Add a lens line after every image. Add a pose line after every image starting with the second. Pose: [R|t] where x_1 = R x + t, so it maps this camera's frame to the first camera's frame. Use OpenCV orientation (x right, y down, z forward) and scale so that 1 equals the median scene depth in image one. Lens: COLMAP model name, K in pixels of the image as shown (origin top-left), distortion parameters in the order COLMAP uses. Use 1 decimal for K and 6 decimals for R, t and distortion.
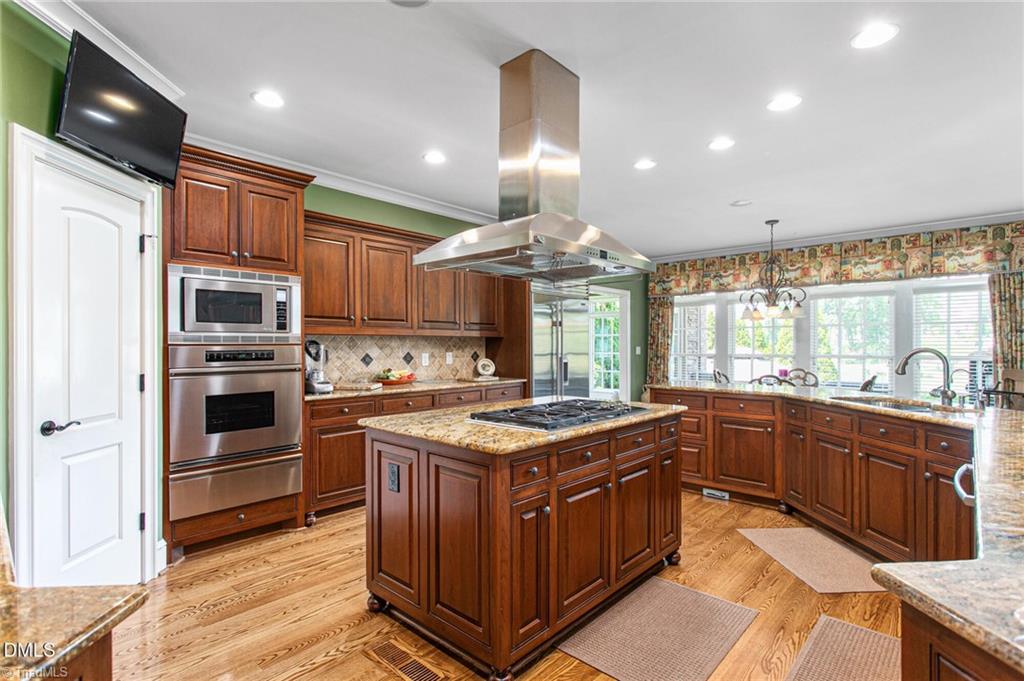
lens RADIAL K [[484.8, 0, 501.3], [0, 484.8, 343.4], [0, 0, 1]] dist [0.000834, -0.001448]
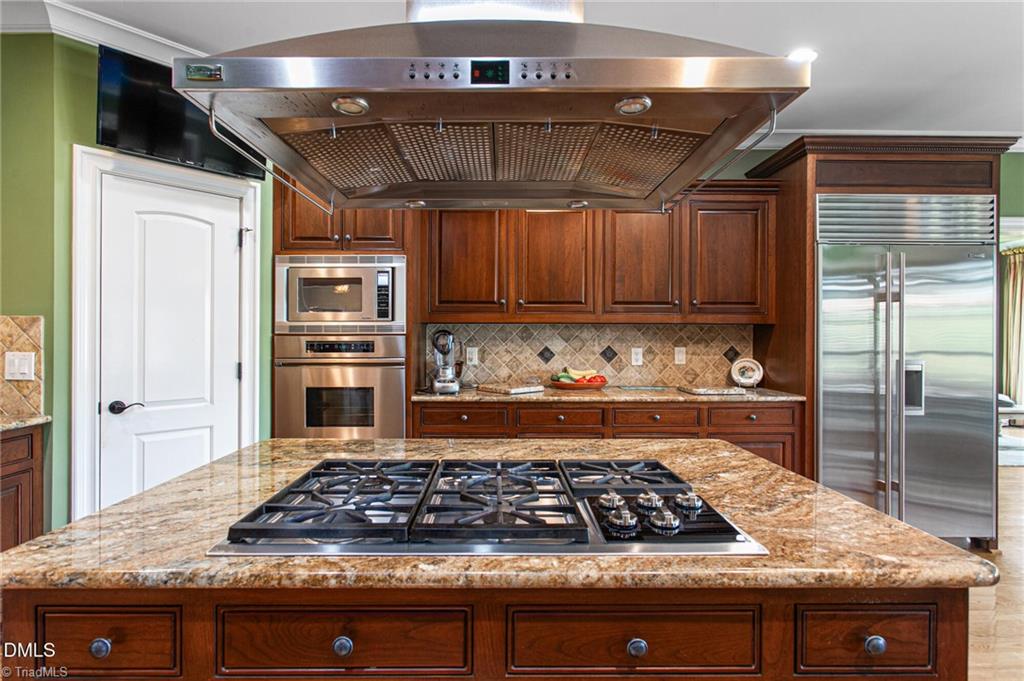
lens RADIAL K [[484.8, 0, 514.4], [0, 484.8, 335.2], [0, 0, 1]] dist [0.000834, -0.001448]
pose [[0.697302, 0.001088, -0.716777, 0.271741], [-0.001435, 0.999999, 0.000122, 0.002185], [0.716776, 0.000943, 0.697302, 0.446509]]
